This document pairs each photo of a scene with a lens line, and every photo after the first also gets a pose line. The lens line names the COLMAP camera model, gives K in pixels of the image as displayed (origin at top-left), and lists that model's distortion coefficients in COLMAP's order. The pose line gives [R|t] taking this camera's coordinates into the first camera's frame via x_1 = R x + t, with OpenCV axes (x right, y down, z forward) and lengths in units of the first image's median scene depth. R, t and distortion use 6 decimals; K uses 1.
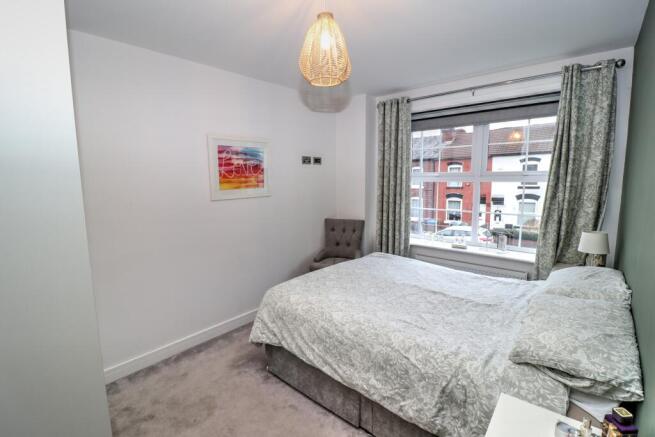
lens RADIAL K [[306.3, 0, 323.4], [0, 306.3, 216.6], [0, 0, 1]] dist [-0.007223, -0.006601]
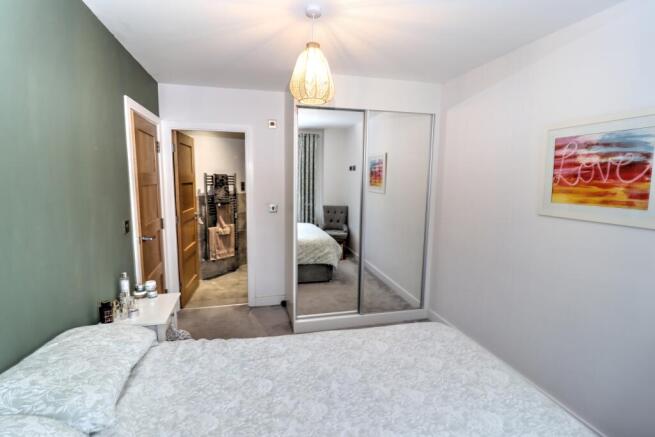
lens RADIAL K [[306.3, 0, 322.6], [0, 306.3, 218.2], [0, 0, 1]] dist [-0.007223, -0.006601]
pose [[-0.566625, 0.121042, -0.815037, 0.517181], [-0.107798, 0.969760, 0.218963, -0.142500], [0.816894, 0.211929, -0.536442, 0.921243]]
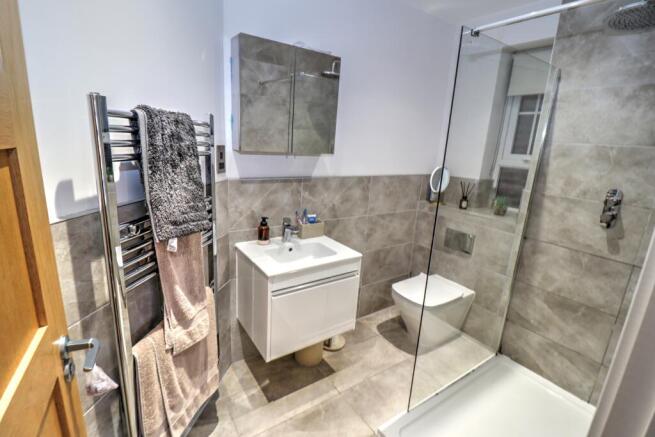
lens RADIAL K [[306.3, 0, 327.9], [0, 306.3, 219.0], [0, 0, 1]] dist [-0.007223, -0.006601]
pose [[-0.244013, 0.231930, -0.941630, 0.301156], [-0.180989, 0.943029, 0.279176, -0.089562], [0.952733, 0.238547, -0.188134, 0.593548]]
